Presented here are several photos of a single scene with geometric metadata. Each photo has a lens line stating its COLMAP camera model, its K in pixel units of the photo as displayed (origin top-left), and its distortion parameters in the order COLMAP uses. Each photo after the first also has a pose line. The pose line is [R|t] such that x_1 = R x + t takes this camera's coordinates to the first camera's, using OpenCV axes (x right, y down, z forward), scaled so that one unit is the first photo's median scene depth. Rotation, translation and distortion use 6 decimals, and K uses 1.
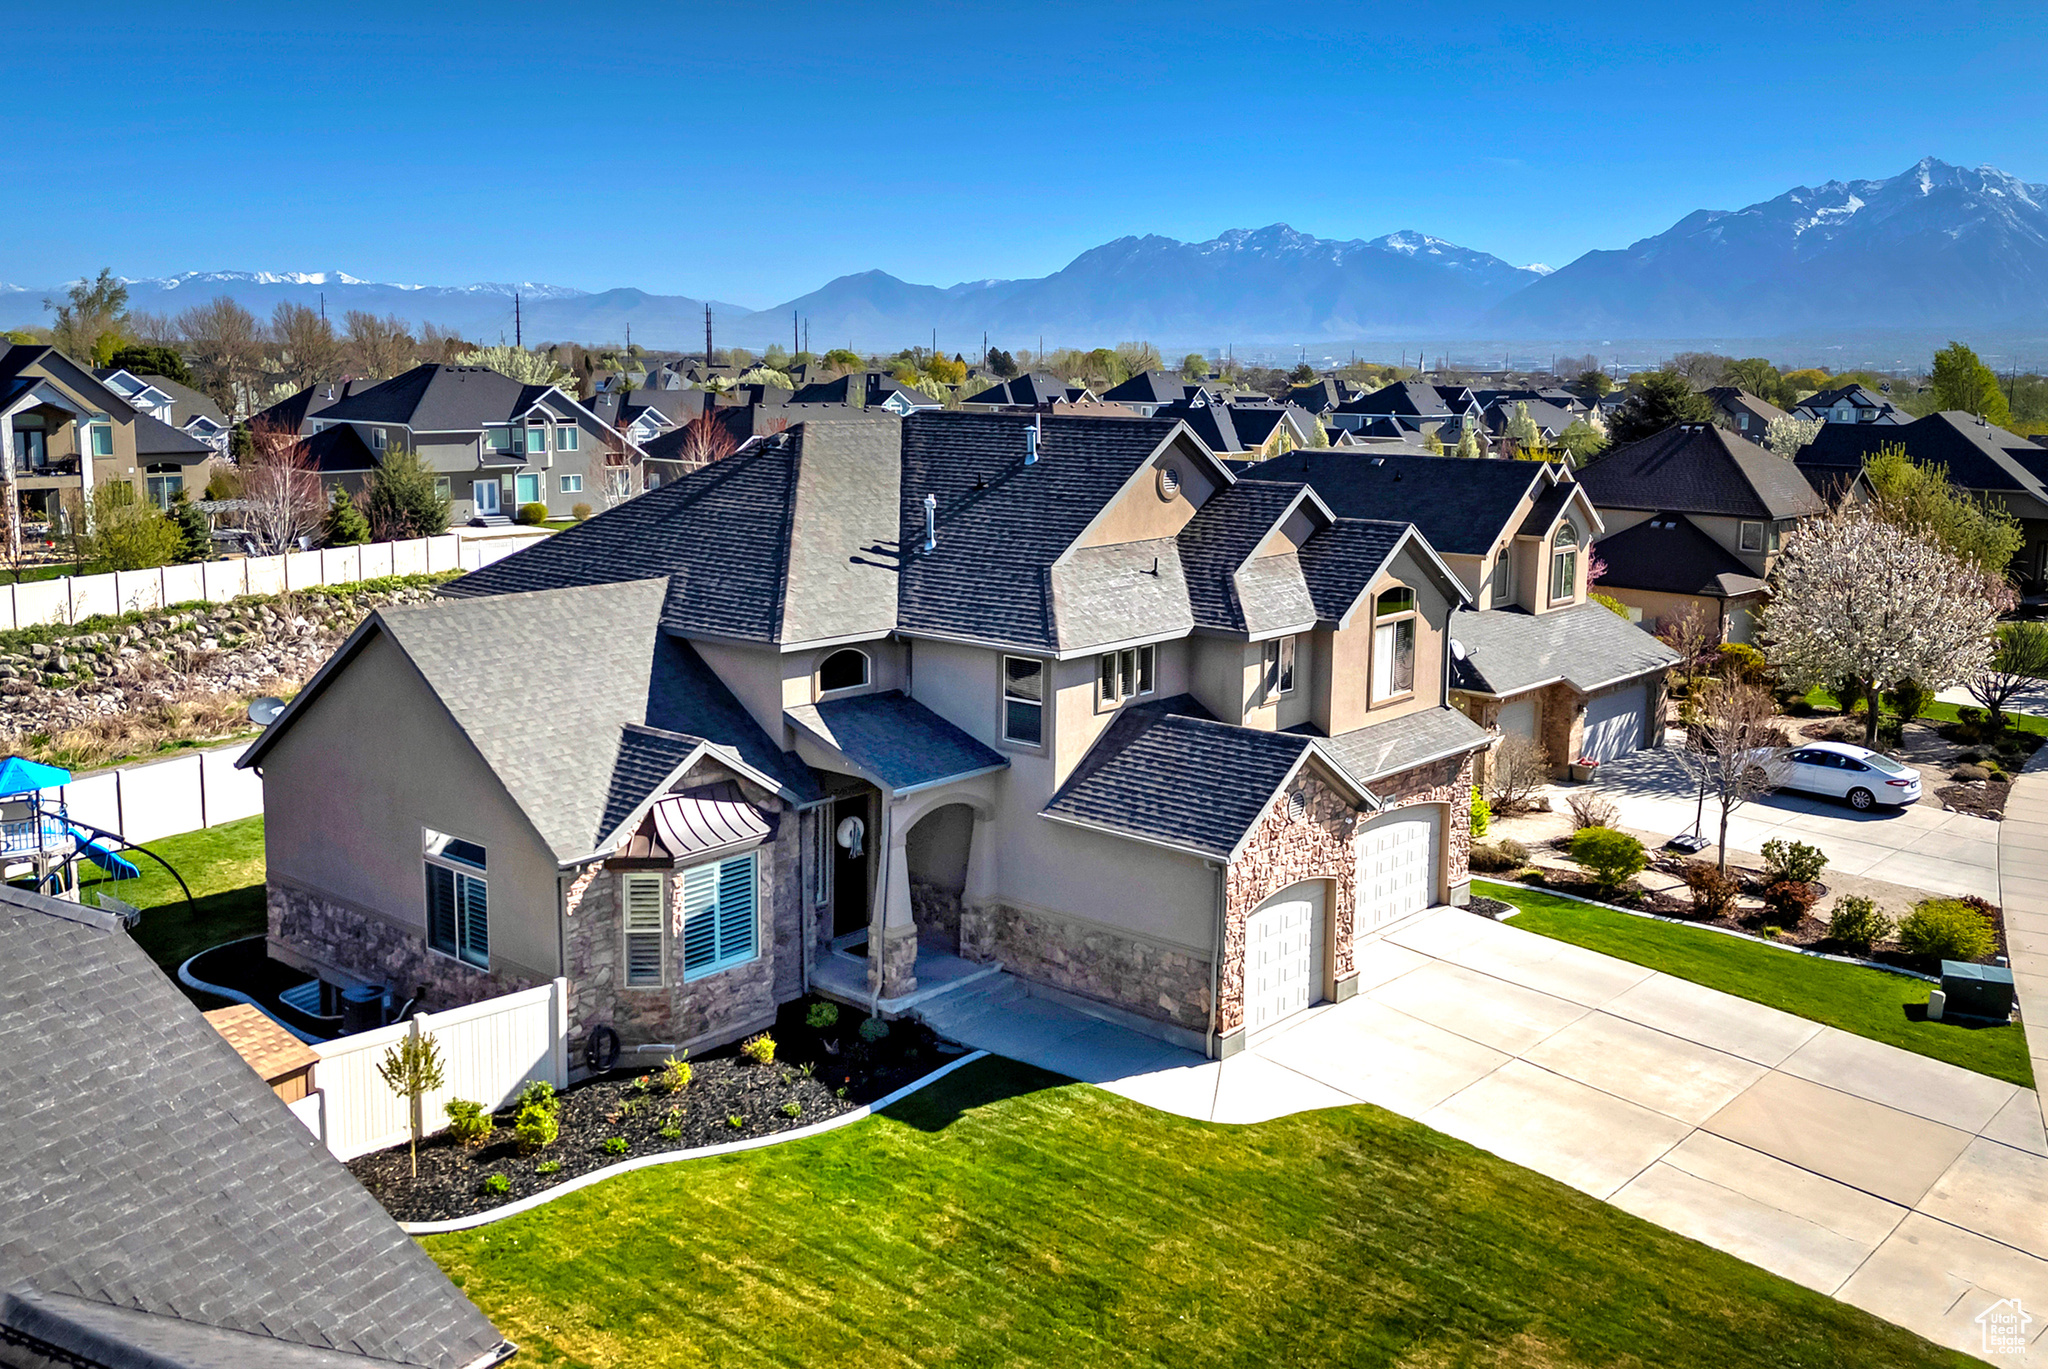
lens RADIAL K [[1797.3, 0, 1103.6], [0, 1797.3, 636.2], [0, 0, 1]] dist [0.077509, -0.063689]
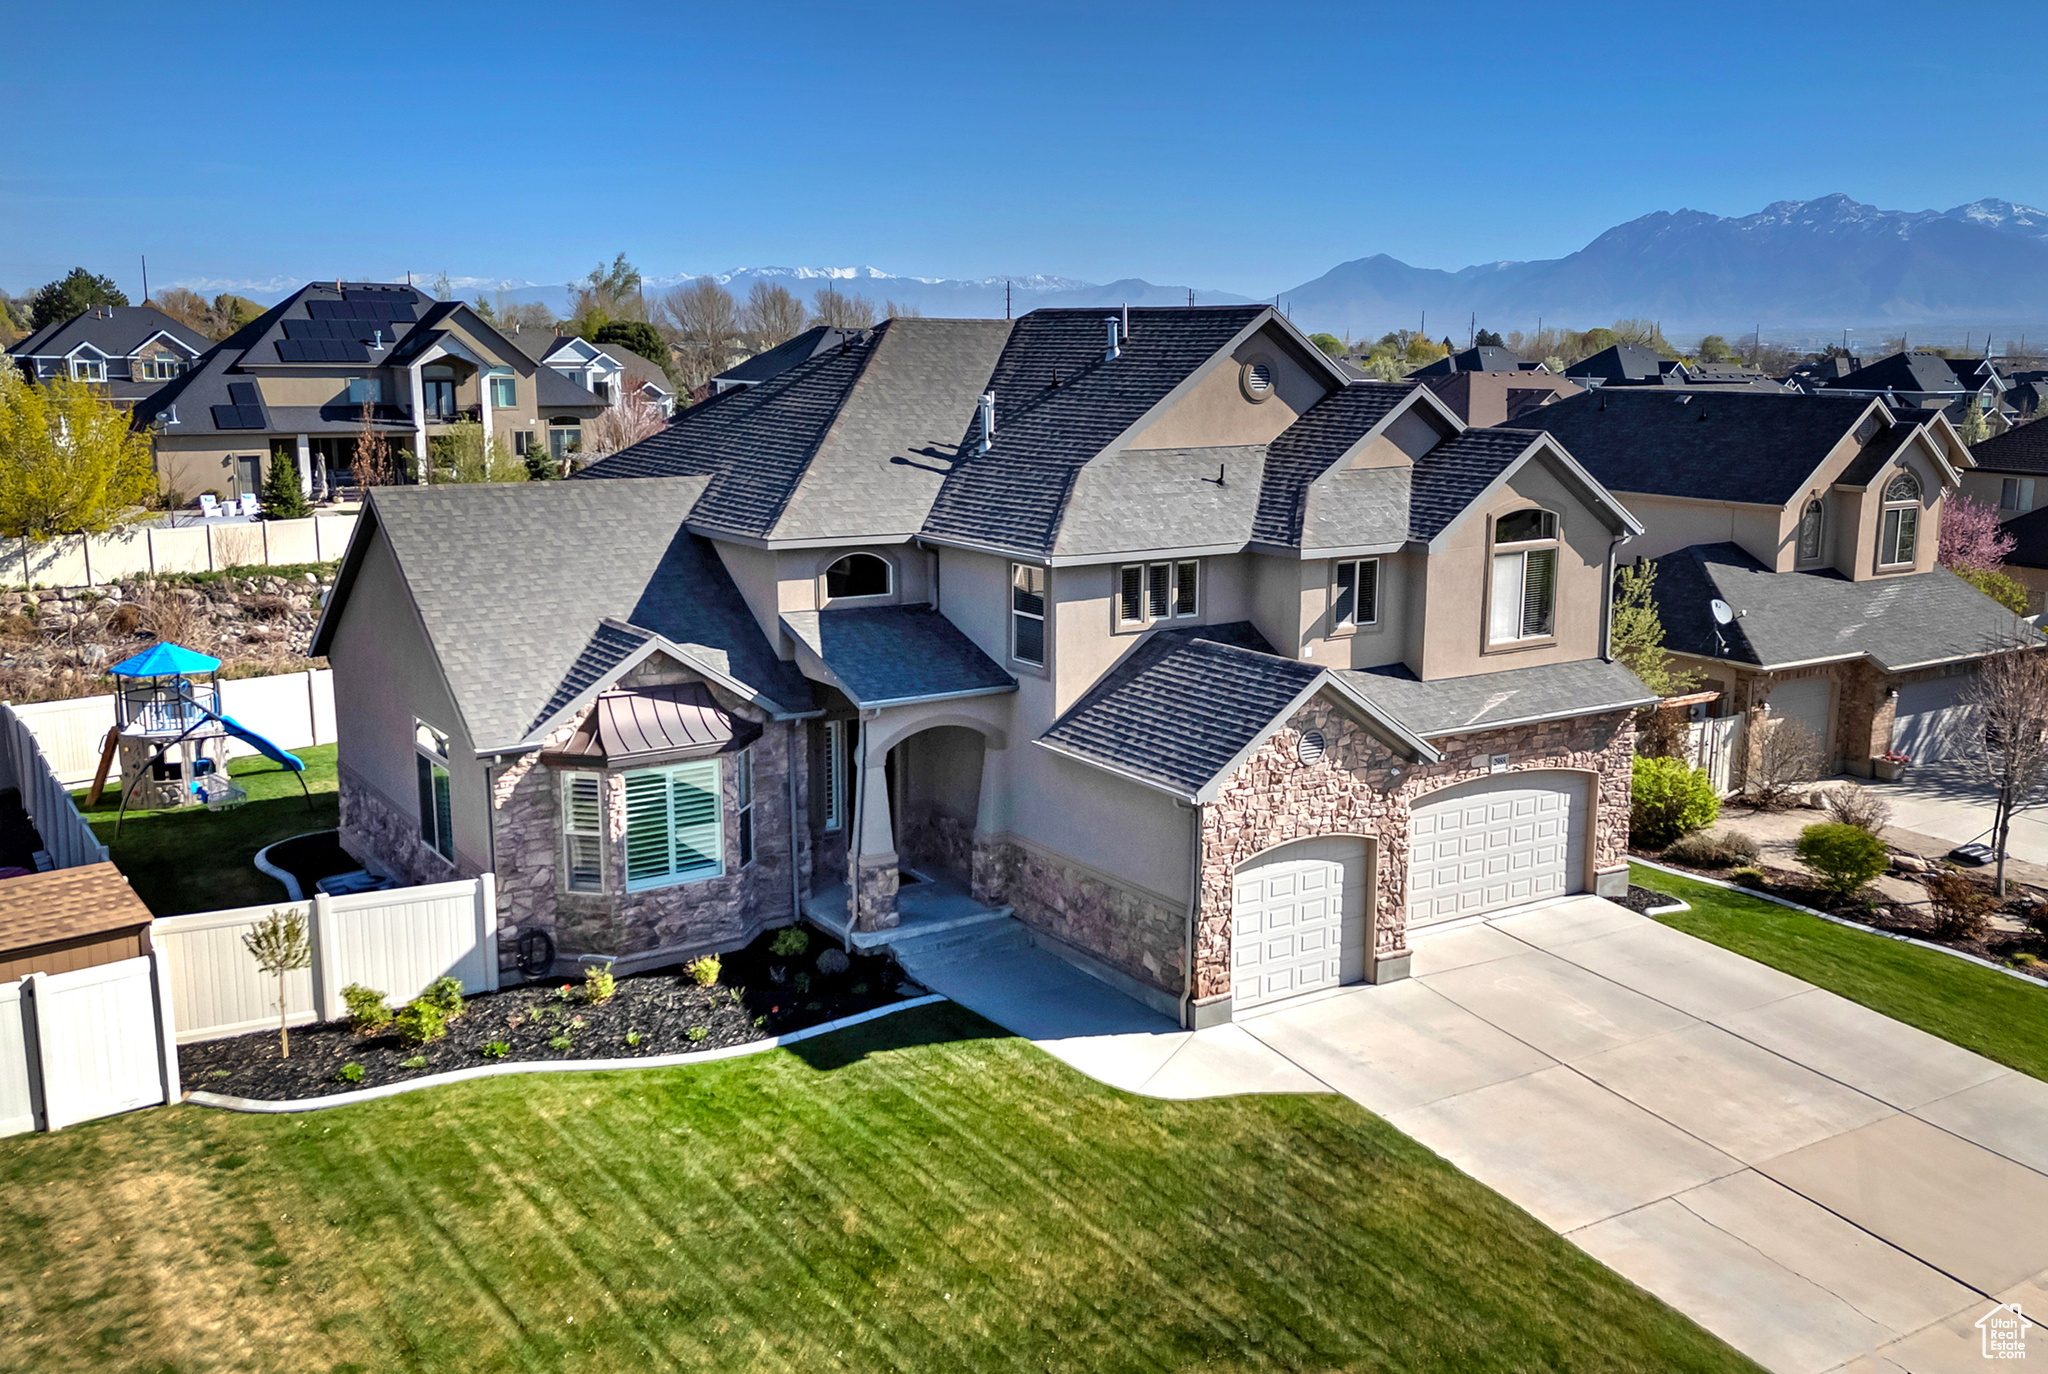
lens RADIAL K [[1842.7, 0, 1104.6], [0, 1842.7, 713.6], [0, 0, 1]] dist [0.096692, -0.123974]
pose [[0.965341, 0.052354, -0.255688, 0.224553], [-0.041407, 0.997988, 0.048016, 0.039048], [0.257687, -0.035764, 0.965566, 0.127502]]
